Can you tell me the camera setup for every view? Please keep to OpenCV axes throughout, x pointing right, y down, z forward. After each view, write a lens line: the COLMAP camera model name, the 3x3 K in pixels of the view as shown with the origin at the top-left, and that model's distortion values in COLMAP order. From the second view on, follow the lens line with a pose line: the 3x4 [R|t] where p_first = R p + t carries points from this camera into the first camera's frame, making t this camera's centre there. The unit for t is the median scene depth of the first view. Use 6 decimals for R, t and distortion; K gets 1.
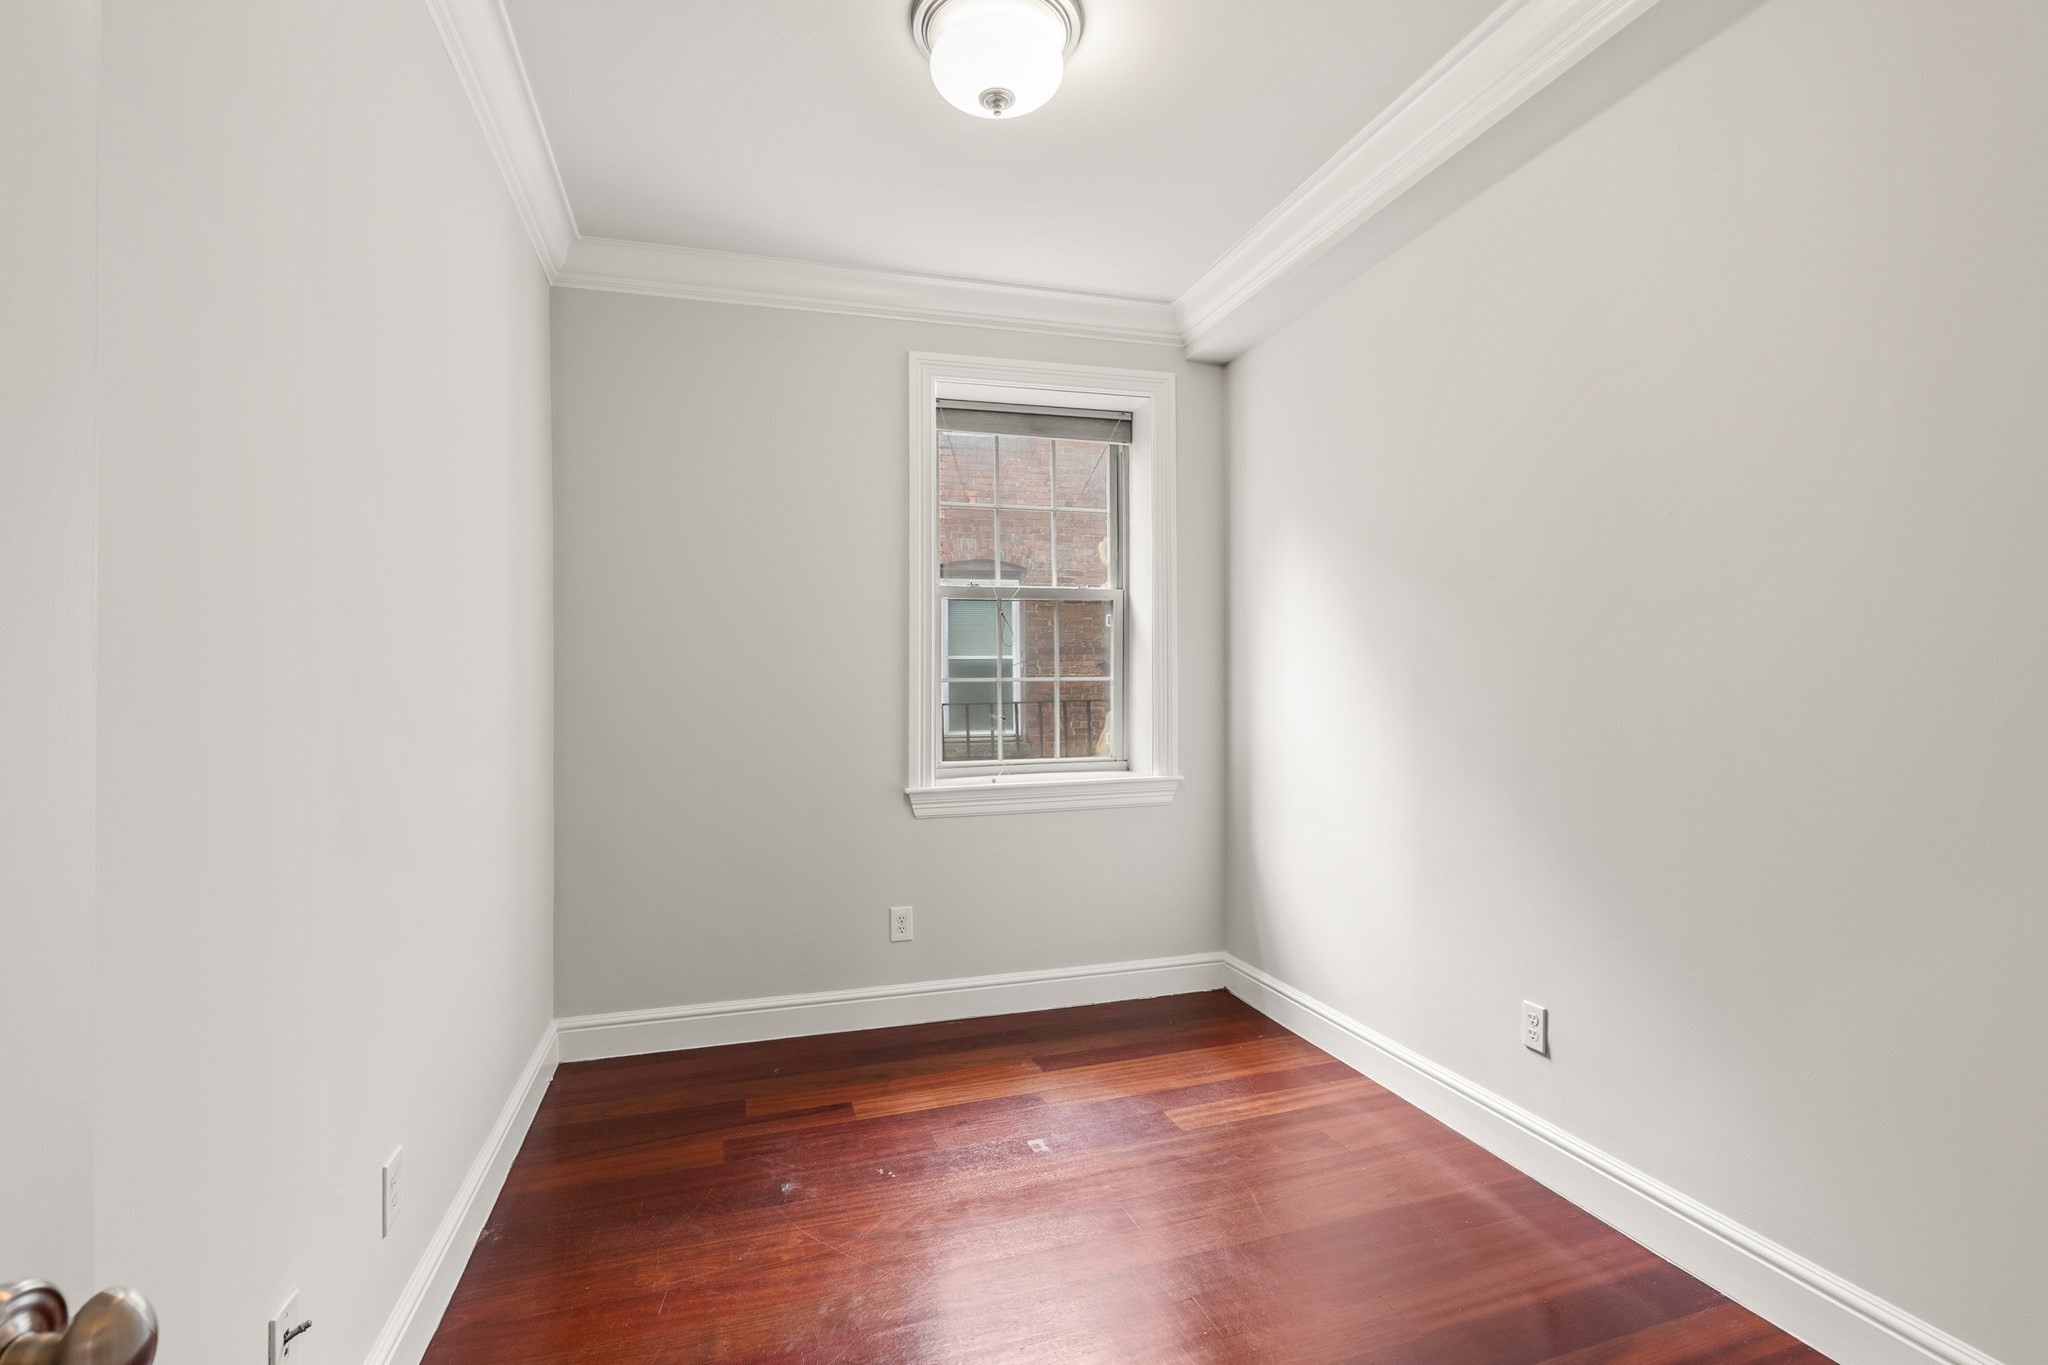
lens RADIAL K [[918.1, 0, 1026.7], [0, 918.1, 692.6], [0, 0, 1]] dist [-0.008905, 0.001437]
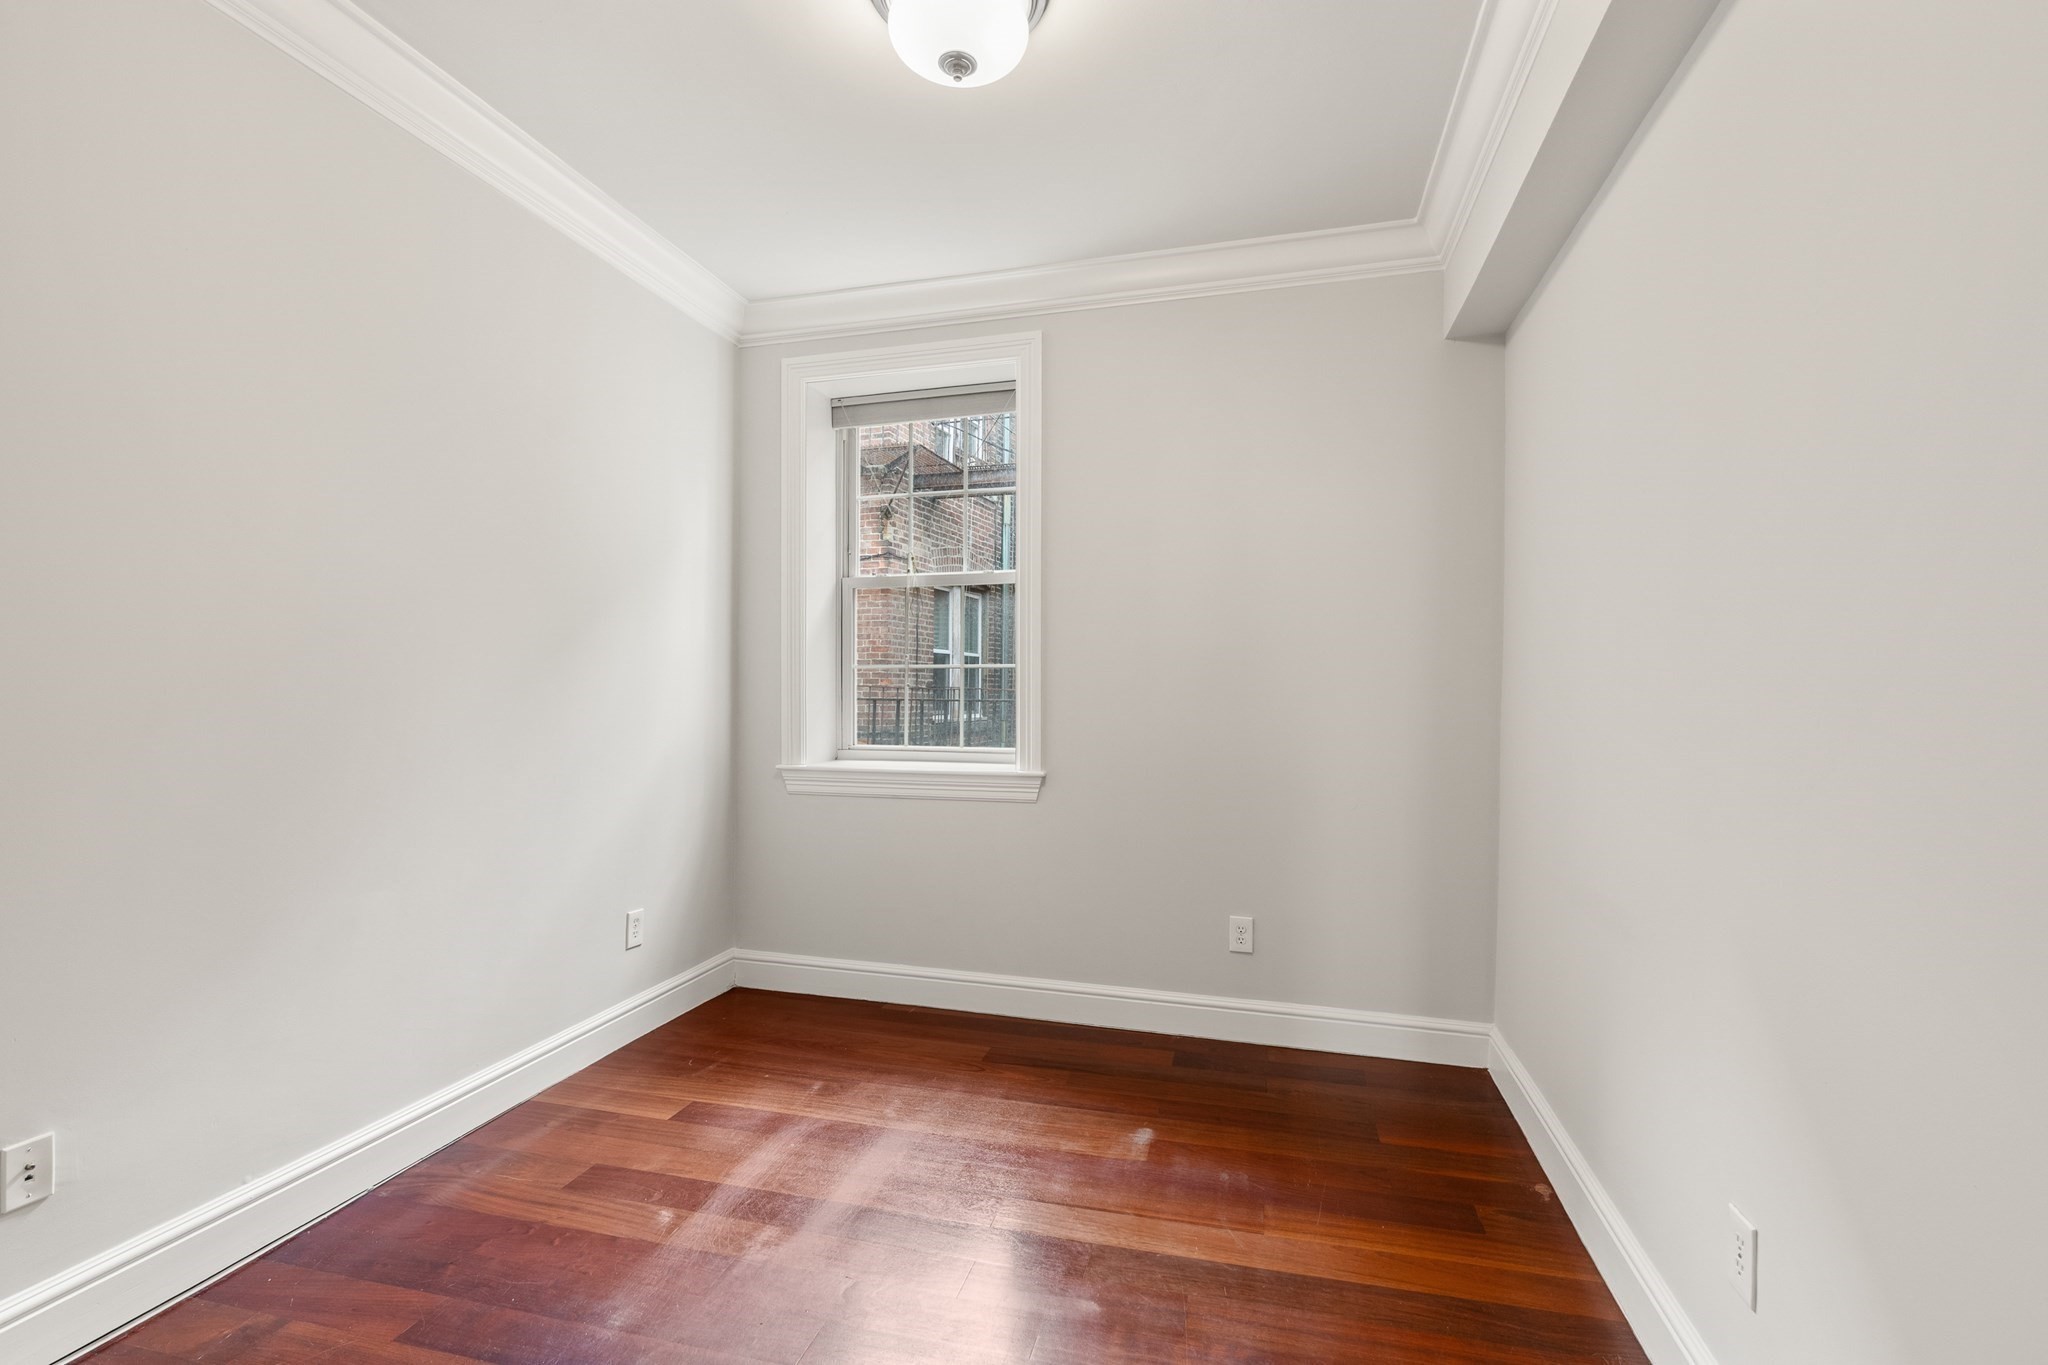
lens RADIAL K [[918.1, 0, 1026.7], [0, 918.1, 692.6], [0, 0, 1]] dist [-0.008905, 0.001437]
pose [[0.837868, 0.013922, -0.545695, 0.626094], [-0.017748, 0.999841, -0.001743, 0.014333], [0.545584, 0.011145, 0.837982, 0.225766]]
